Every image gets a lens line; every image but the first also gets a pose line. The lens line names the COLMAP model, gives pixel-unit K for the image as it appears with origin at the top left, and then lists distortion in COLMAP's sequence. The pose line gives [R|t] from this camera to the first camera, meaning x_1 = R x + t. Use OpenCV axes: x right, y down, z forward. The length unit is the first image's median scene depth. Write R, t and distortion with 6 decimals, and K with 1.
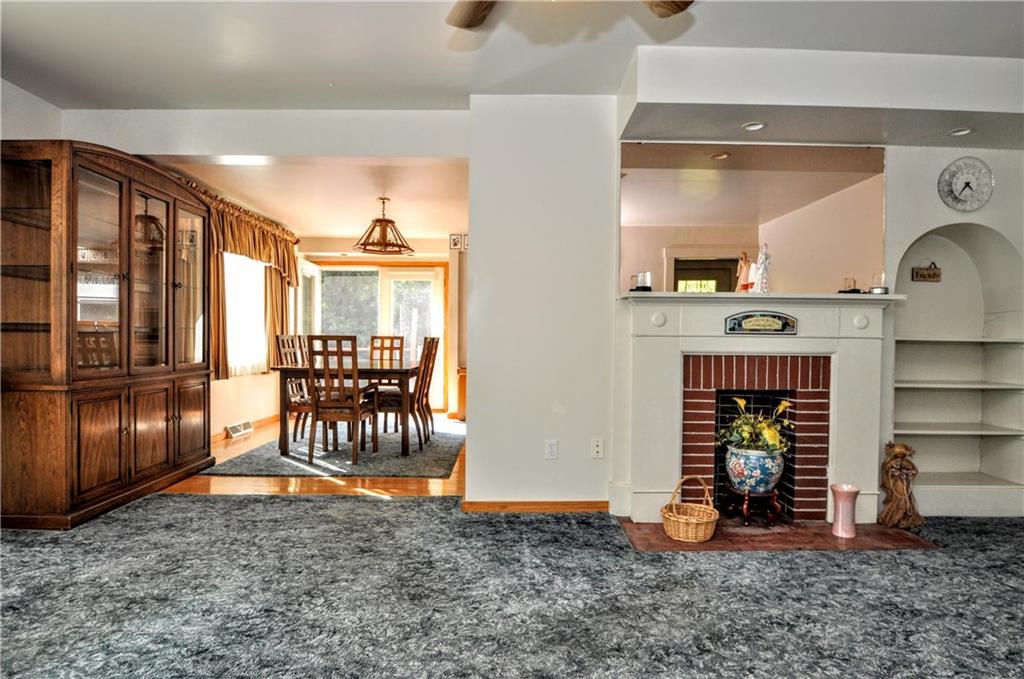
lens RADIAL K [[559.4, 0, 509.7], [0, 559.4, 341.4], [0, 0, 1]] dist [-0.016688, -0.002826]
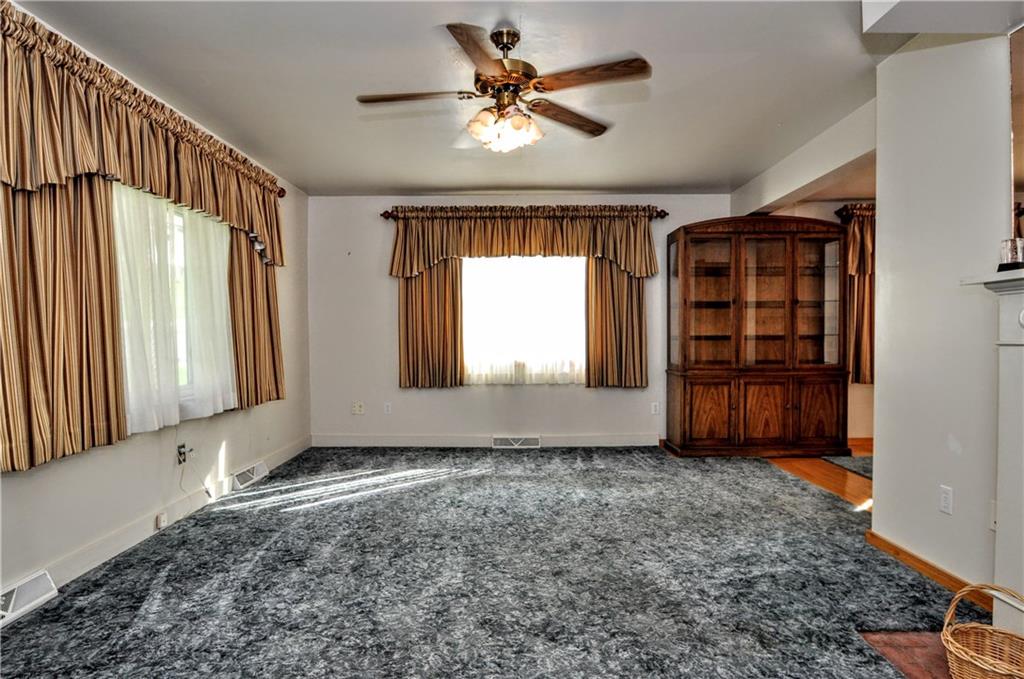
lens RADIAL K [[559.4, 0, 516.3], [0, 559.4, 338.1], [0, 0, 1]] dist [-0.016688, -0.002826]
pose [[-0.004424, -0.006232, -0.999971, 1.033811], [0.001860, 0.999979, -0.006240, -0.017209], [0.999988, -0.001888, -0.004412, 0.577238]]
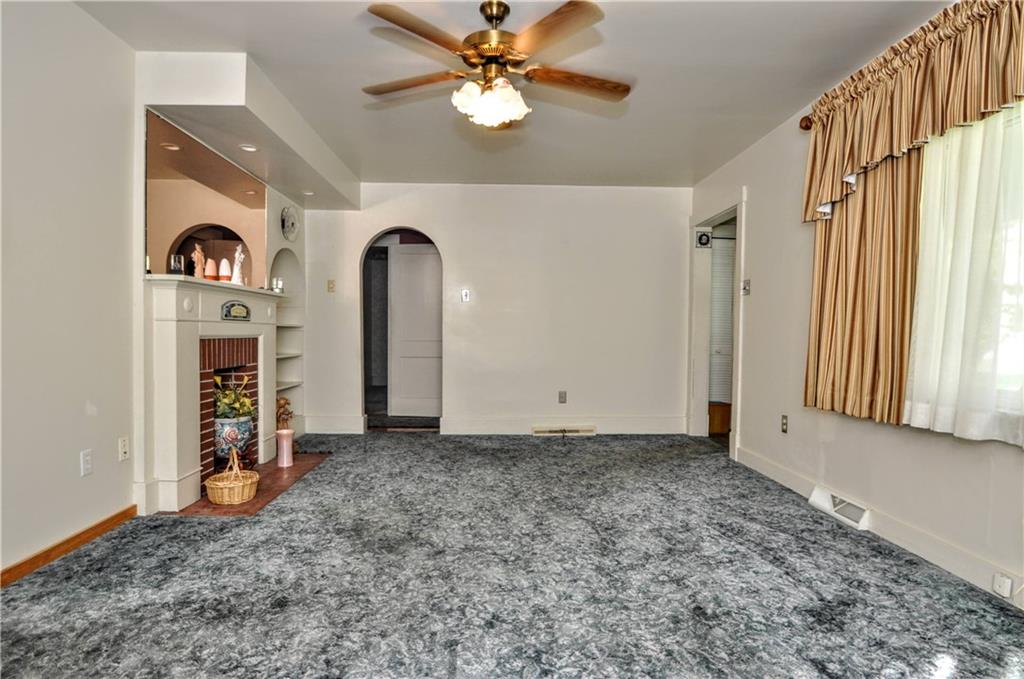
lens RADIAL K [[559.4, 0, 508.0], [0, 559.4, 337.9], [0, 0, 1]] dist [-0.016688, -0.002826]
pose [[-0.025243, -0.018284, 0.999514, -0.931640], [-0.009542, 0.999792, 0.018048, -0.002551], [-0.999636, -0.009082, -0.025412, 0.553699]]
